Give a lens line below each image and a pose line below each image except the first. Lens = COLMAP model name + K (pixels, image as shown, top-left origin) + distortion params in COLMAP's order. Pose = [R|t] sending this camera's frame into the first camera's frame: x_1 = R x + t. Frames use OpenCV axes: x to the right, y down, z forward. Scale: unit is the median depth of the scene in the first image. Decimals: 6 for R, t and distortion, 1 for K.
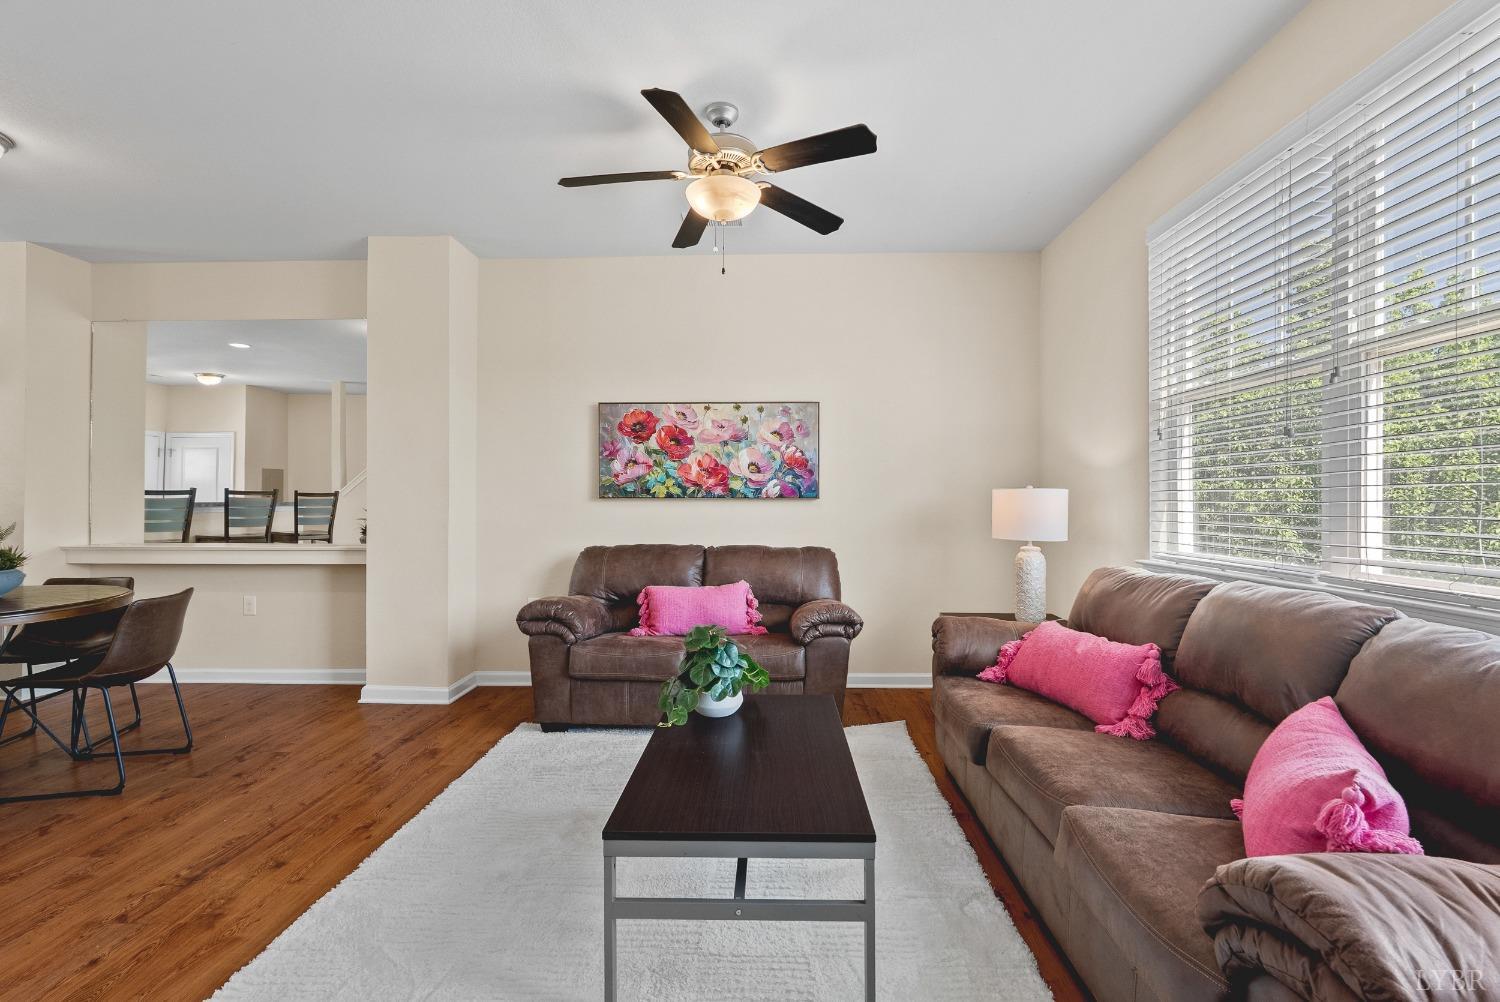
lens RADIAL K [[666.8, 0, 750.5], [0, 666.8, 500.8], [0, 0, 1]] dist [-0.002574, -0.000058]
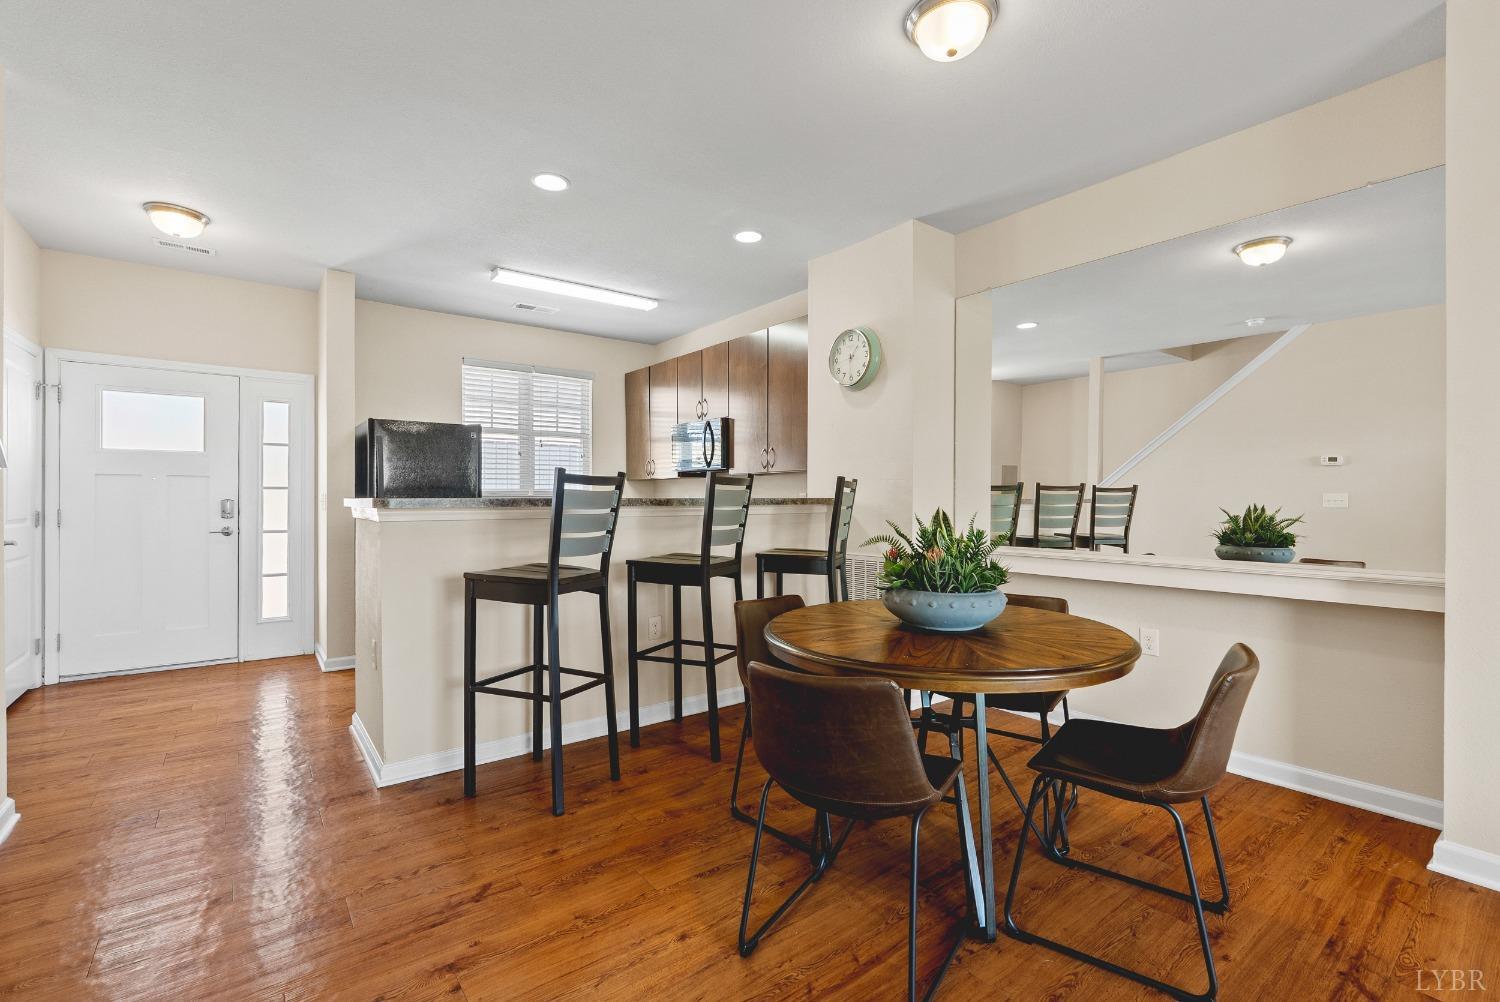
lens RADIAL K [[666.8, 0, 750.5], [0, 666.8, 500.8], [0, 0, 1]] dist [-0.002574, -0.000058]
pose [[0.640216, -0.000528, -0.768195, -0.494872], [0.003122, 0.999993, 0.001914, 0.001989], [0.768189, -0.003624, 0.640213, 0.216567]]
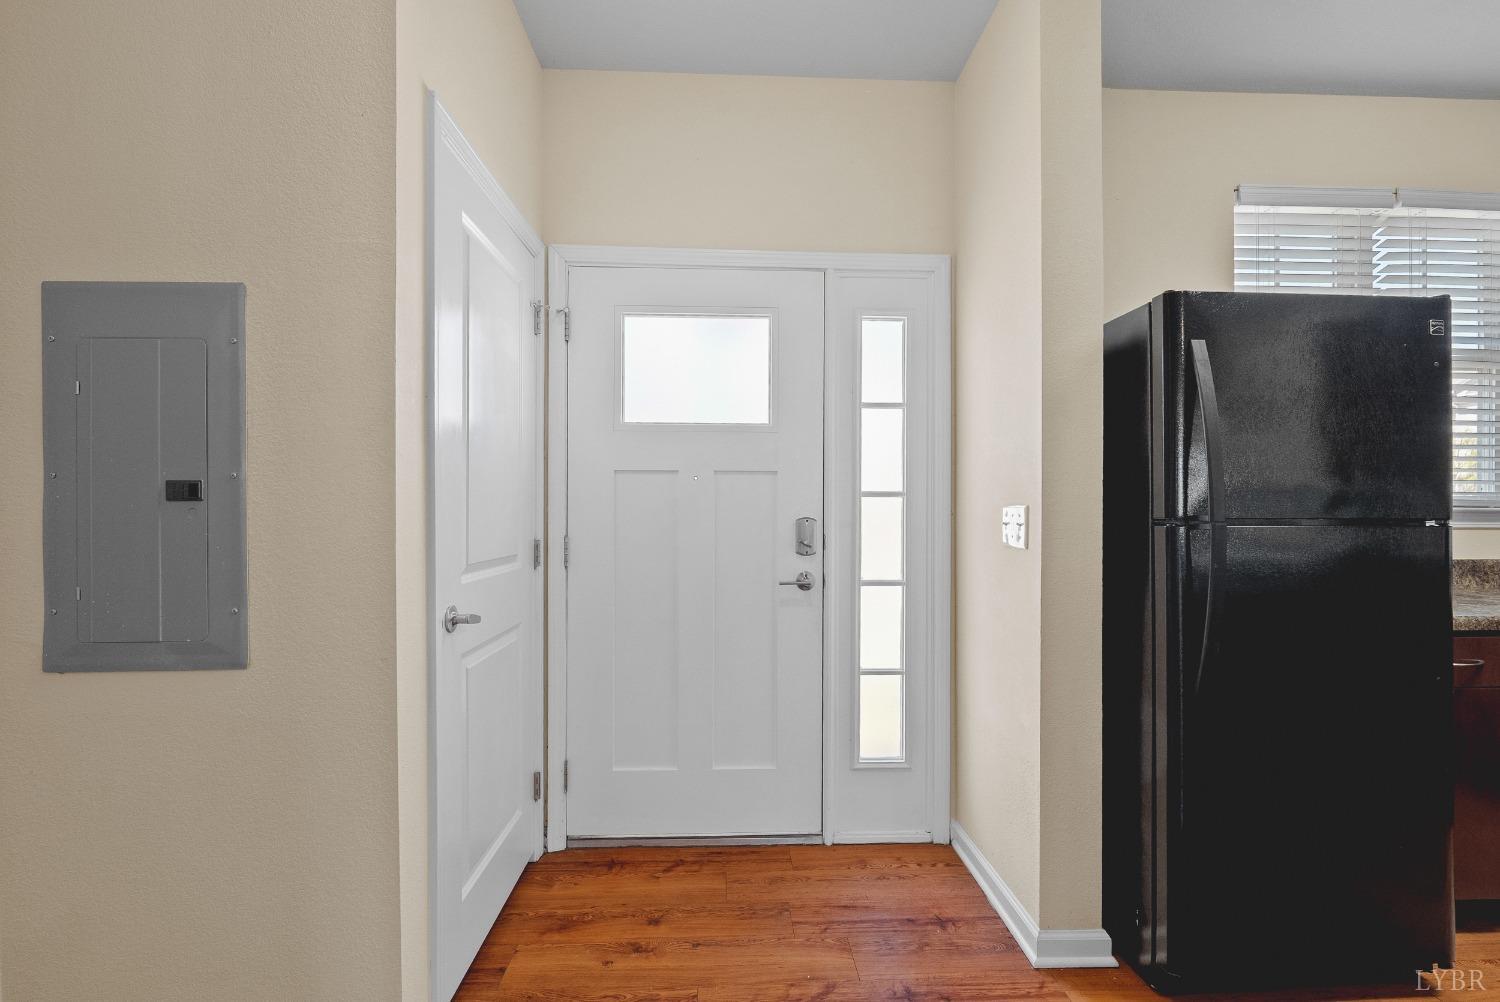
lens RADIAL K [[661.2, 0, 753.7], [0, 661.2, 512.2], [0, 0, 1]] dist [-0.005843, 0.000114]
pose [[0.087028, 0.003085, -0.996201, -1.375438], [0.001837, 0.999993, 0.003258, -0.007627], [0.996204, -0.002114, 0.087022, 0.164334]]
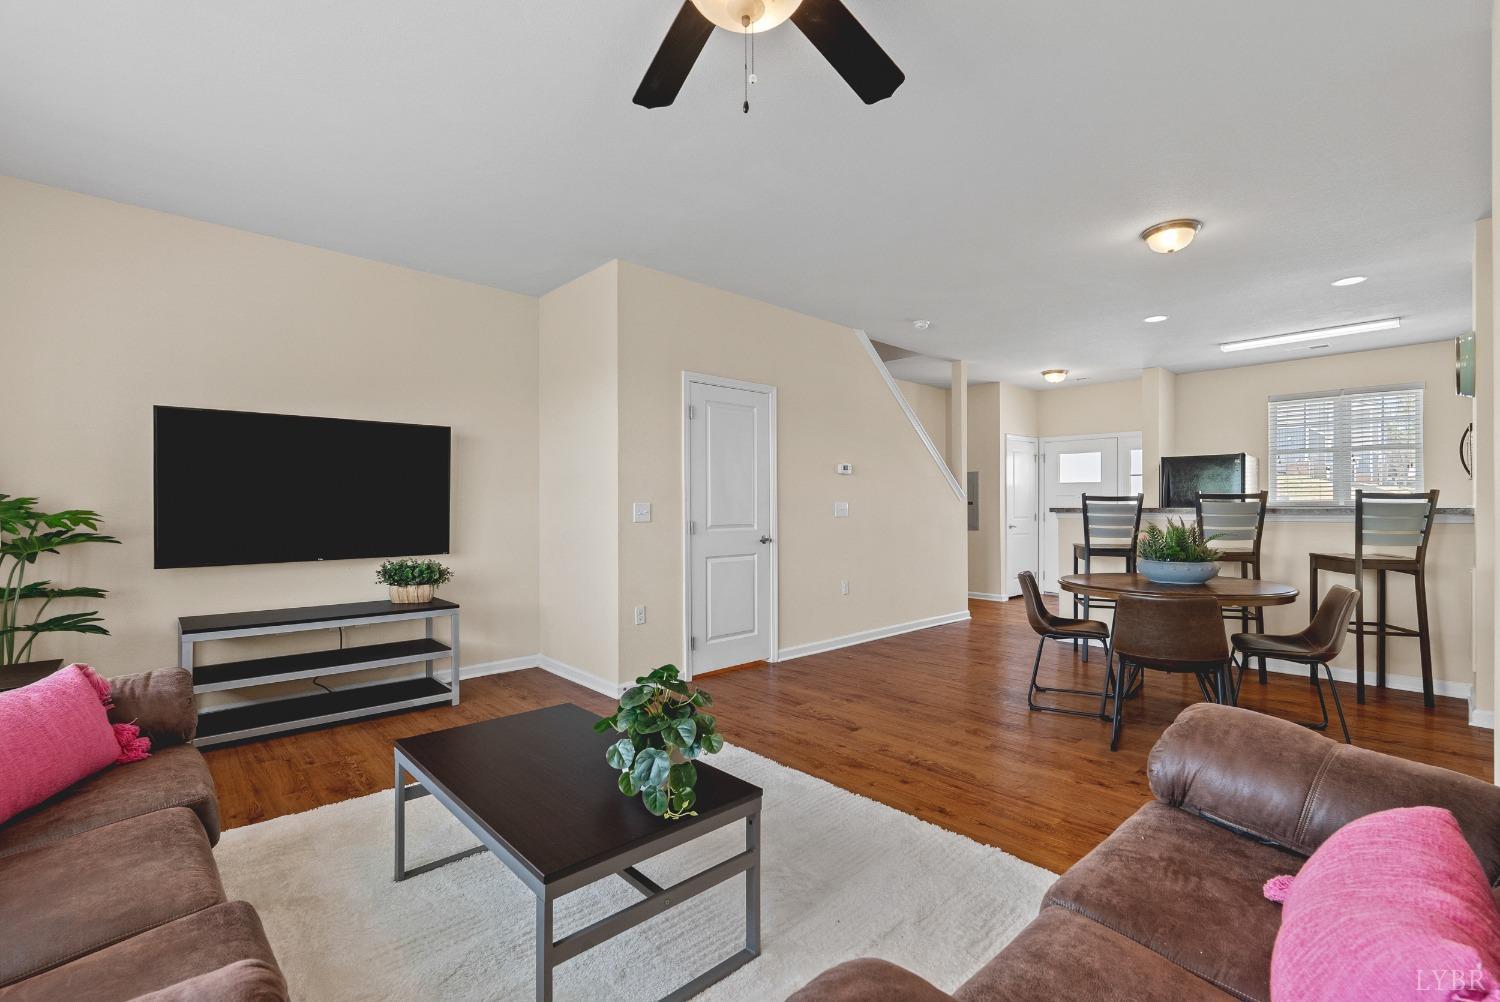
lens RADIAL K [[657.8, 0, 751.8], [0, 657.8, 503.4], [0, 0, 1]] dist [-0.003422, -0.000704]
pose [[-0.707381, -0.006571, -0.706802, 0.226994], [0.000185, 0.999955, -0.009482, 0.002824], [0.706833, -0.006838, -0.707348, 0.892255]]
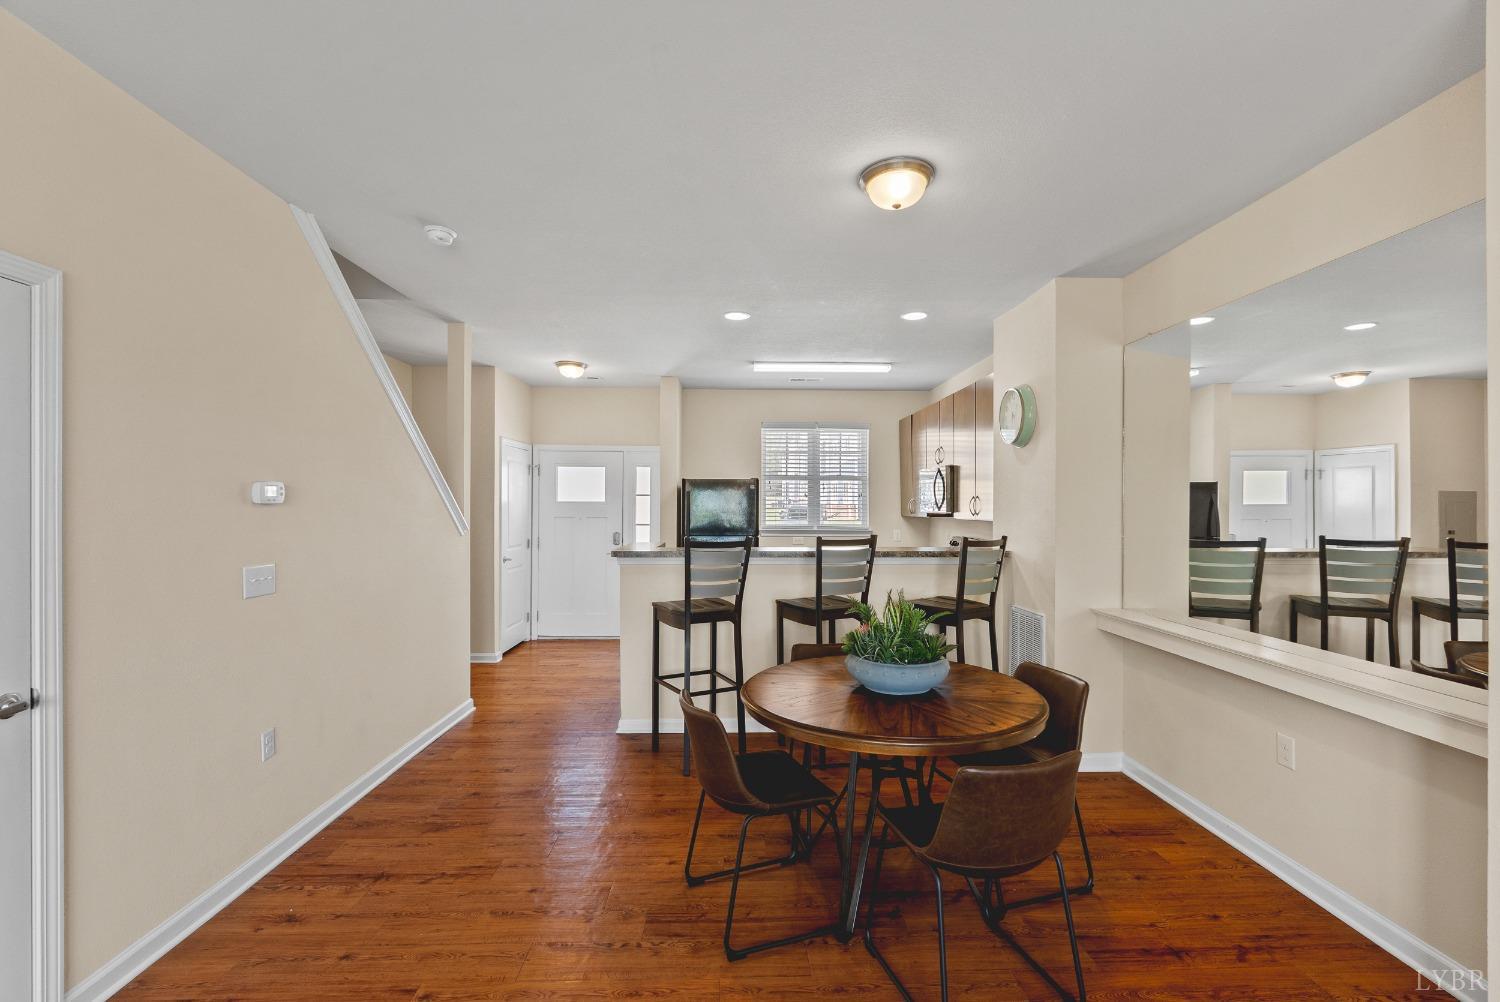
lens RADIAL K [[658.5, 0, 752.2], [0, 658.5, 502.9], [0, 0, 1]] dist [-0.001421, 0.000340]
pose [[0.067747, -0.006414, -0.997682, -0.196309], [-0.000179, 0.999979, -0.006441, -0.066781], [0.997703, 0.000615, 0.067744, 0.494546]]
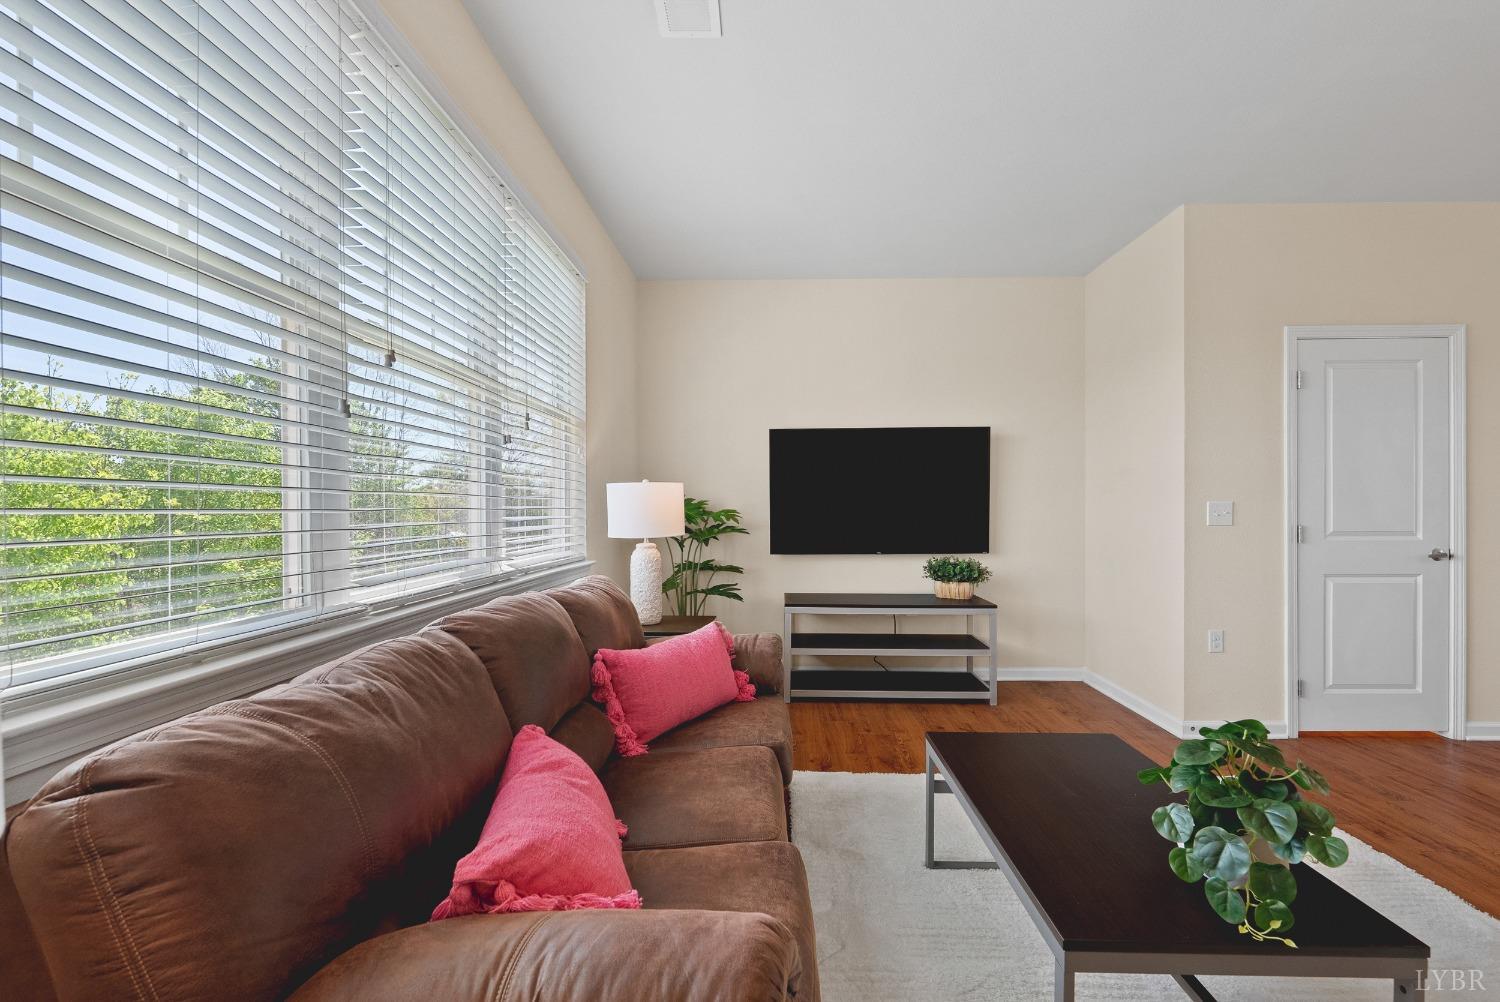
lens RADIAL K [[661.2, 0, 753.7], [0, 661.2, 512.2], [0, 0, 1]] dist [-0.005843, 0.000114]
pose [[-0.999998, -0.001589, 0.001505, 0.200764], [-0.001582, 0.999987, 0.004874, 0.002829], [-0.001513, 0.004872, -0.999987, 0.866751]]
